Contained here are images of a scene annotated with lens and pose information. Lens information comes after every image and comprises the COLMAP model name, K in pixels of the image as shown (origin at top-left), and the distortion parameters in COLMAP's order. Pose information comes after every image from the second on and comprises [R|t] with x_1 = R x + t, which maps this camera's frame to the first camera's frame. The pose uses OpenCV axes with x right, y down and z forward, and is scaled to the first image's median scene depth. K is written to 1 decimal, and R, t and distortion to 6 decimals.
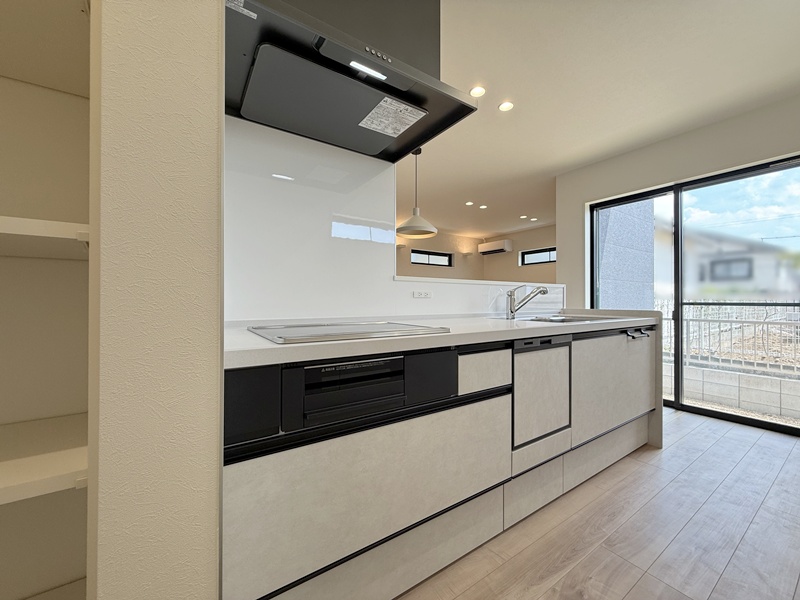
lens RADIAL K [[318.6, 0, 389.9], [0, 318.6, 293.3], [0, 0, 1]] dist [-0.001581, 0.001128]
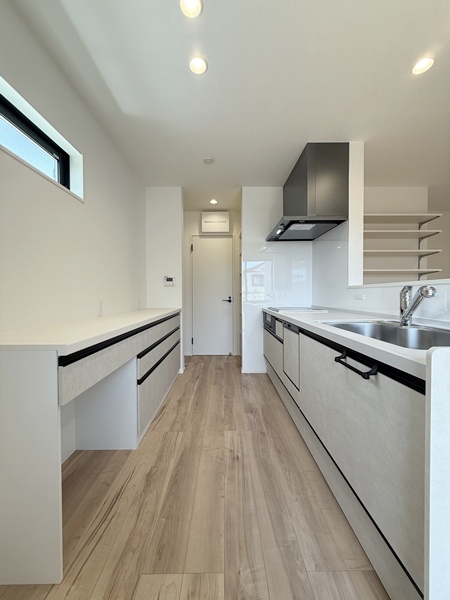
lens RADIAL K [[238.9, 0, 224.9], [0, 238.9, 298.0], [0, 0, 1]] dist [-0.001581, 0.001128]
pose [[-0.544041, 0.004101, -0.839048, 1.810027], [0.005032, 0.999986, 0.001625, 0.004454], [0.839043, -0.003338, -0.544054, 1.448181]]
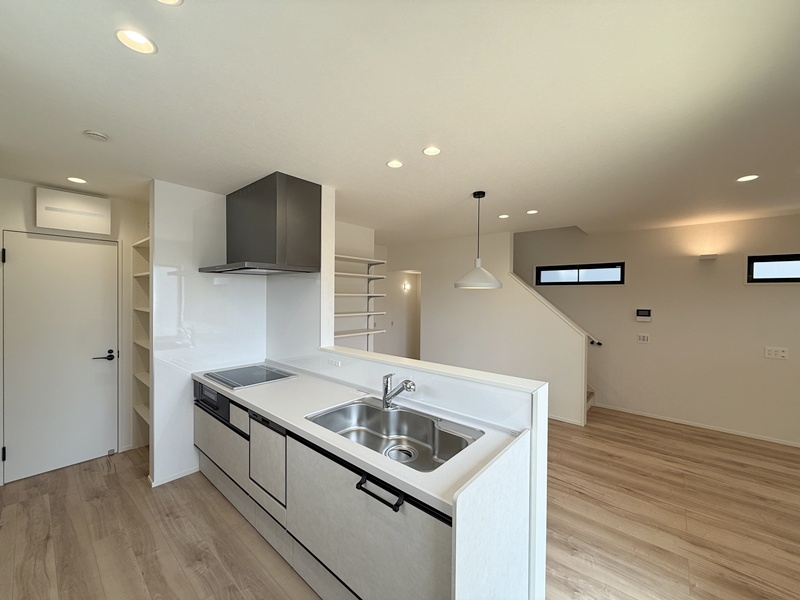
lens RADIAL K [[318.6, 0, 397.4], [0, 318.6, 301.0], [0, 0, 1]] dist [-0.001581, 0.001128]
pose [[0.270732, 0.004379, -0.962645, 1.942596], [0.003740, 0.999977, 0.005600, -0.348331], [0.962647, -0.005116, 0.270710, 1.203205]]
